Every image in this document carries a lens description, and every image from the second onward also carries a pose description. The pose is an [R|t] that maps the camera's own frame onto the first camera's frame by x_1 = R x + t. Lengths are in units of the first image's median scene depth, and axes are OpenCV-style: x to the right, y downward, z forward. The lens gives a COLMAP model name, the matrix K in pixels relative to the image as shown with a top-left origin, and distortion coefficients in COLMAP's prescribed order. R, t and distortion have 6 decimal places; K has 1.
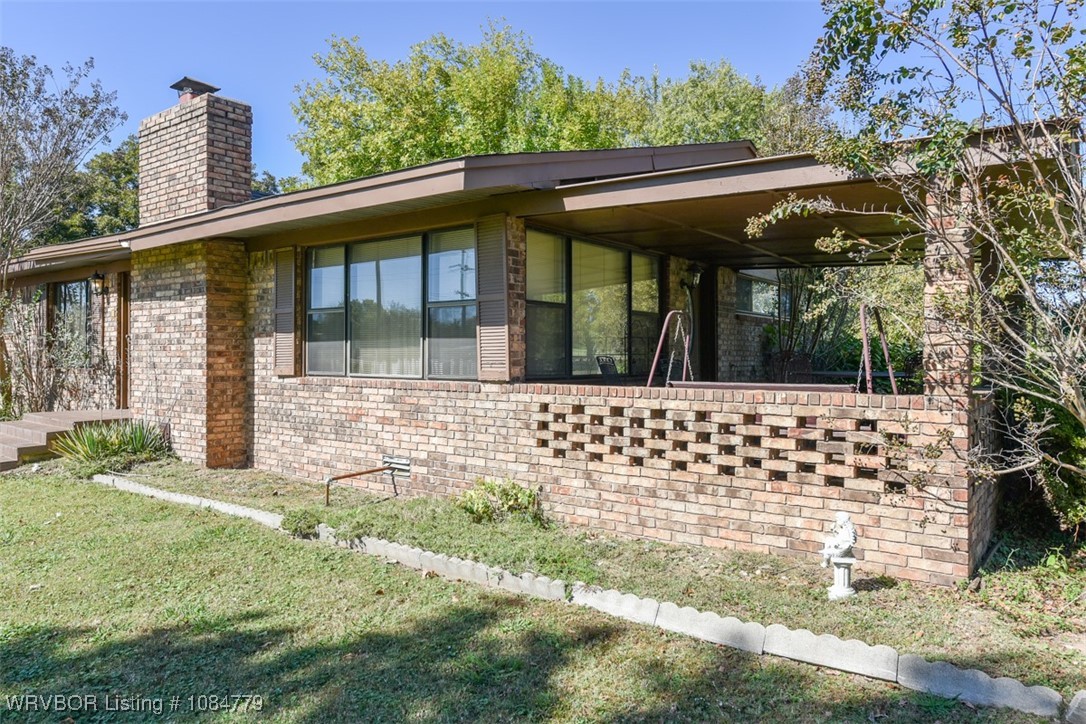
lens RADIAL K [[735.1, 0, 542.7], [0, 735.1, 357.1], [0, 0, 1]] dist [-0.007478, -0.002132]
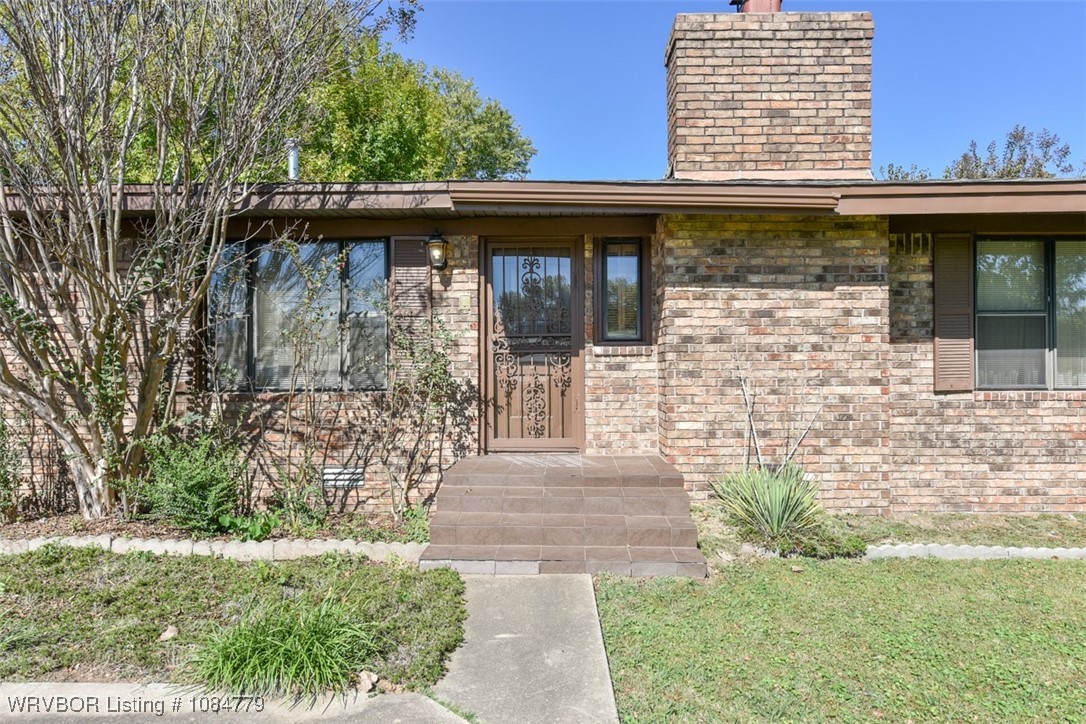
lens RADIAL K [[735.1, 0, 542.9], [0, 735.1, 364.1], [0, 0, 1]] dist [-0.007478, -0.002132]
pose [[0.801646, -0.004573, 0.597782, -1.184431], [0.007559, 0.999968, -0.002487, -0.005709], [-0.597751, 0.006512, 0.801655, 0.614300]]
